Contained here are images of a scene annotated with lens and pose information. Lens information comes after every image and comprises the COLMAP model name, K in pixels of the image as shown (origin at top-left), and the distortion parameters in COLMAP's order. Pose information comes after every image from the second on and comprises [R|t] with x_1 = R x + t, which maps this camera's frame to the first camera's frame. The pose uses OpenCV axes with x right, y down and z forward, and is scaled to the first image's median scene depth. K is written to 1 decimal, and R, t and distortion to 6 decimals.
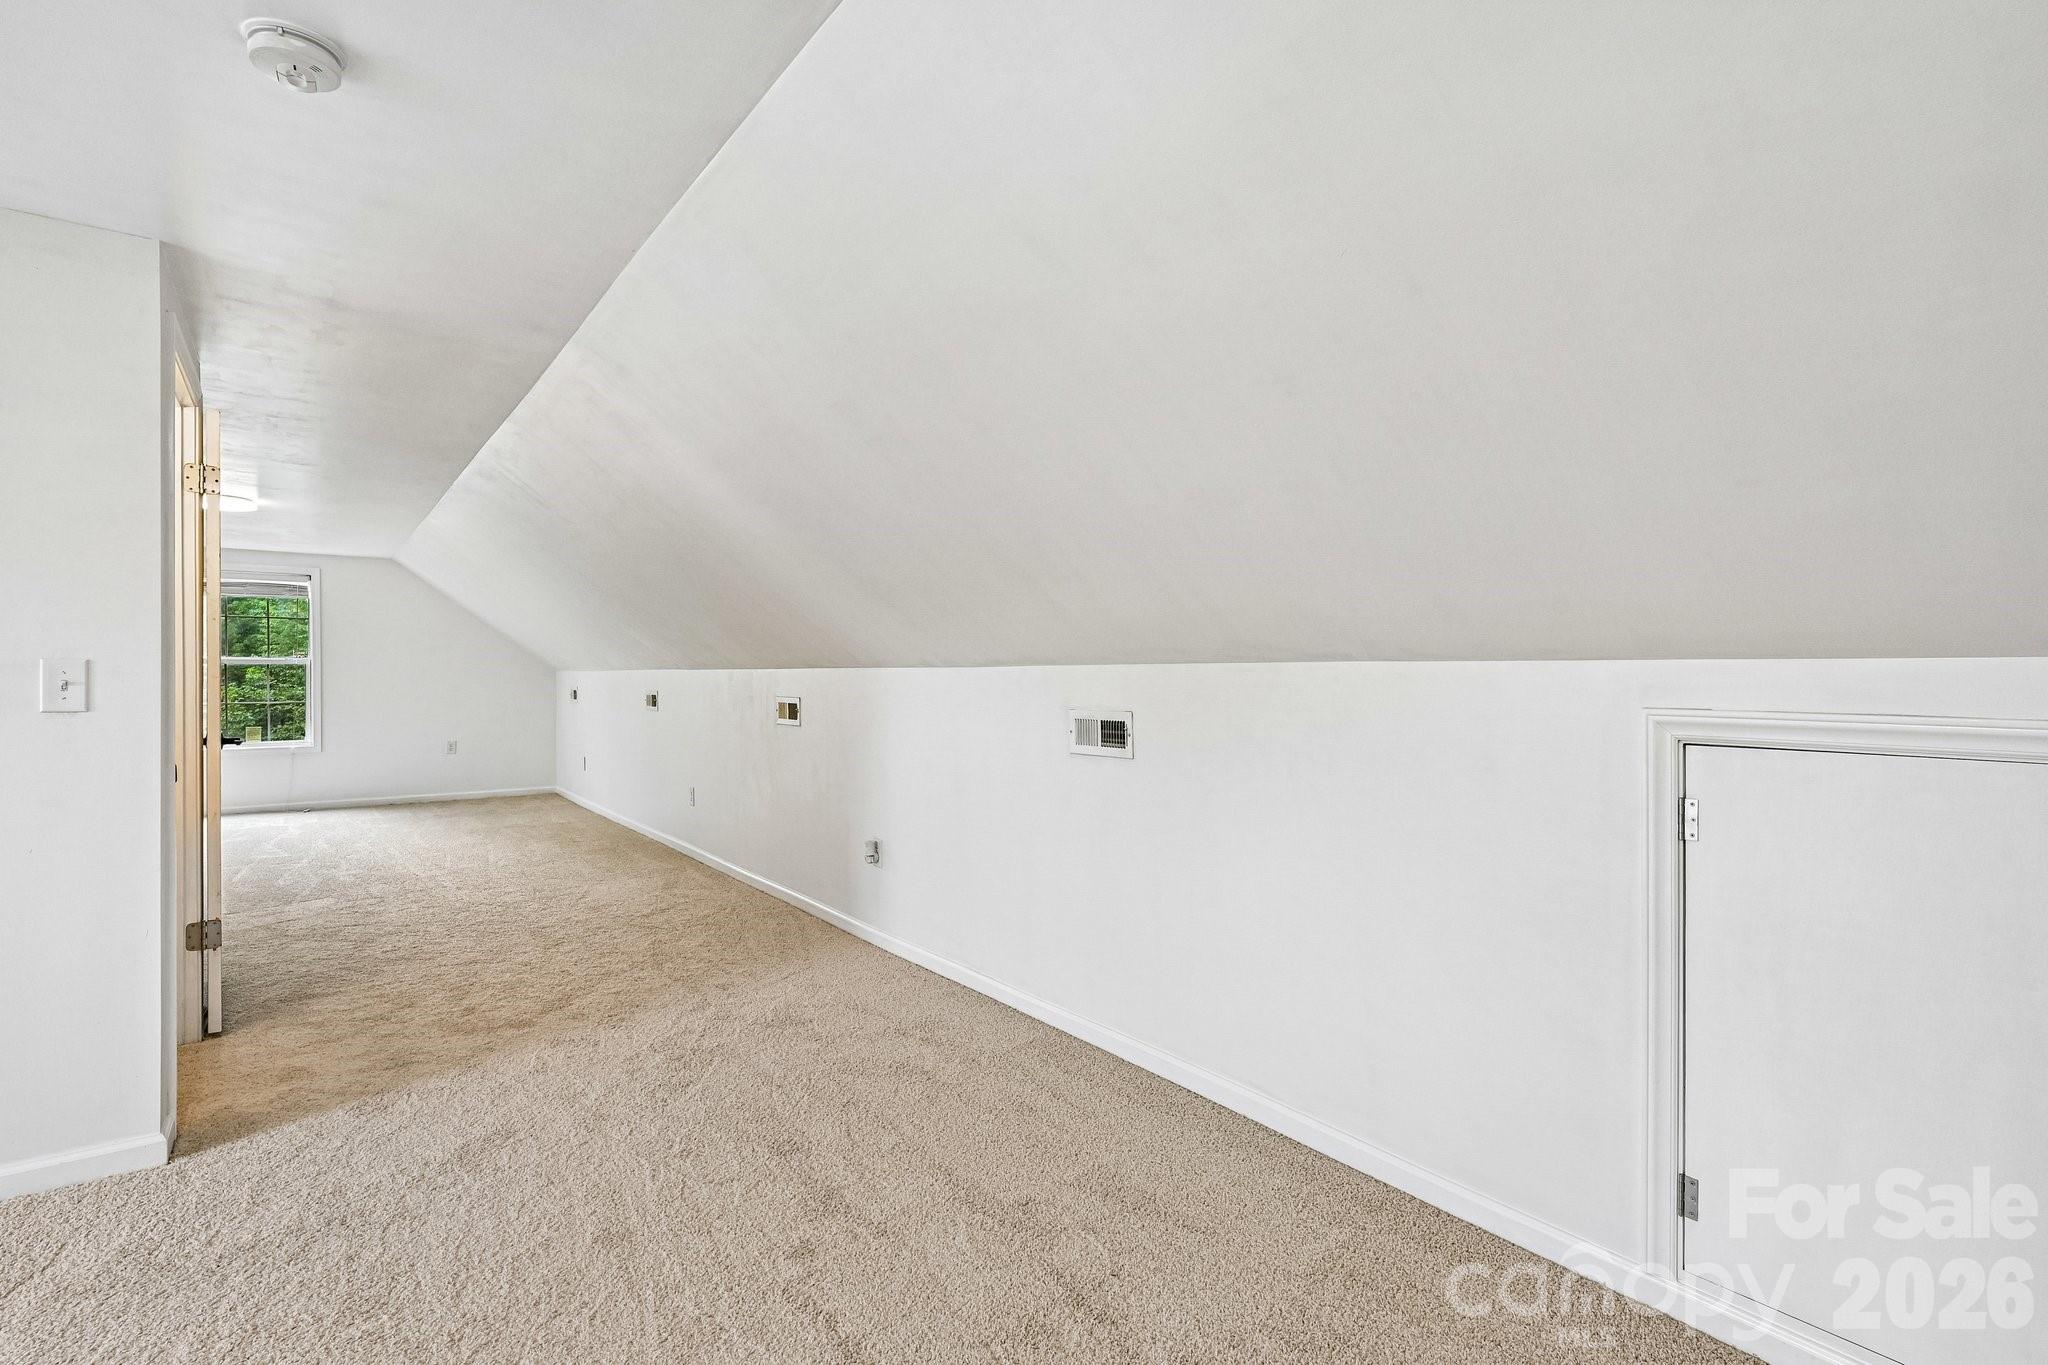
lens RADIAL K [[945.8, 0, 1021.8], [0, 945.8, 673.4], [0, 0, 1]] dist [-0.000389, -0.000745]
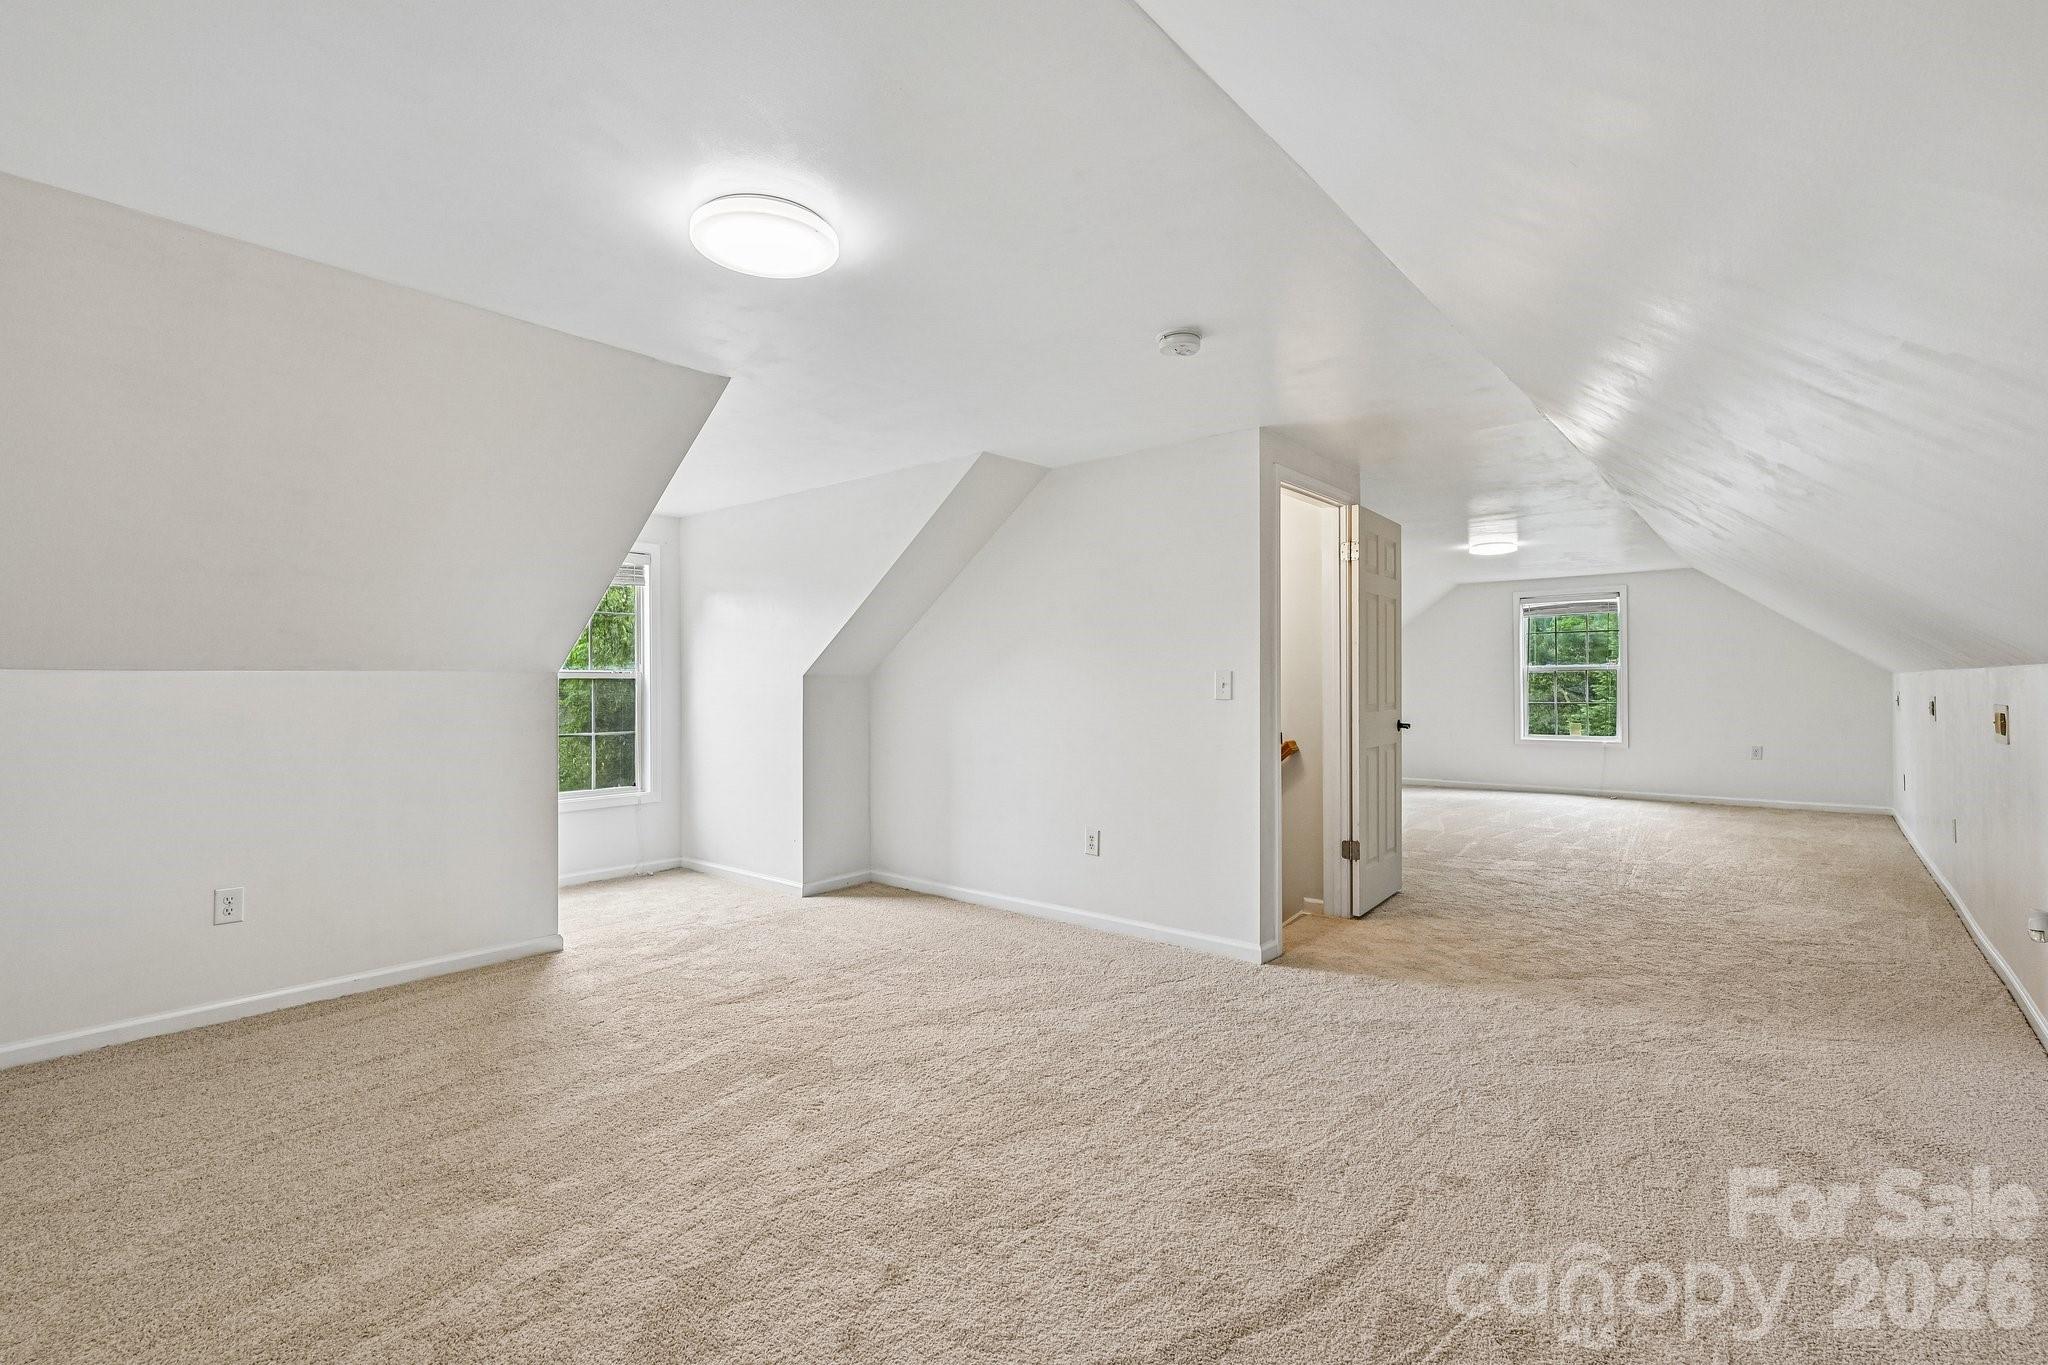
lens RADIAL K [[906.1, 0, 1024.0], [0, 906.1, 682.5], [0, 0, 1]] dist [0.000021, 0.000095]
pose [[0.230920, -0.003087, -0.972968, 0.412104], [0.007151, 0.999973, -0.001475, 0.004910], [0.972947, -0.006617, 0.230936, 0.143243]]
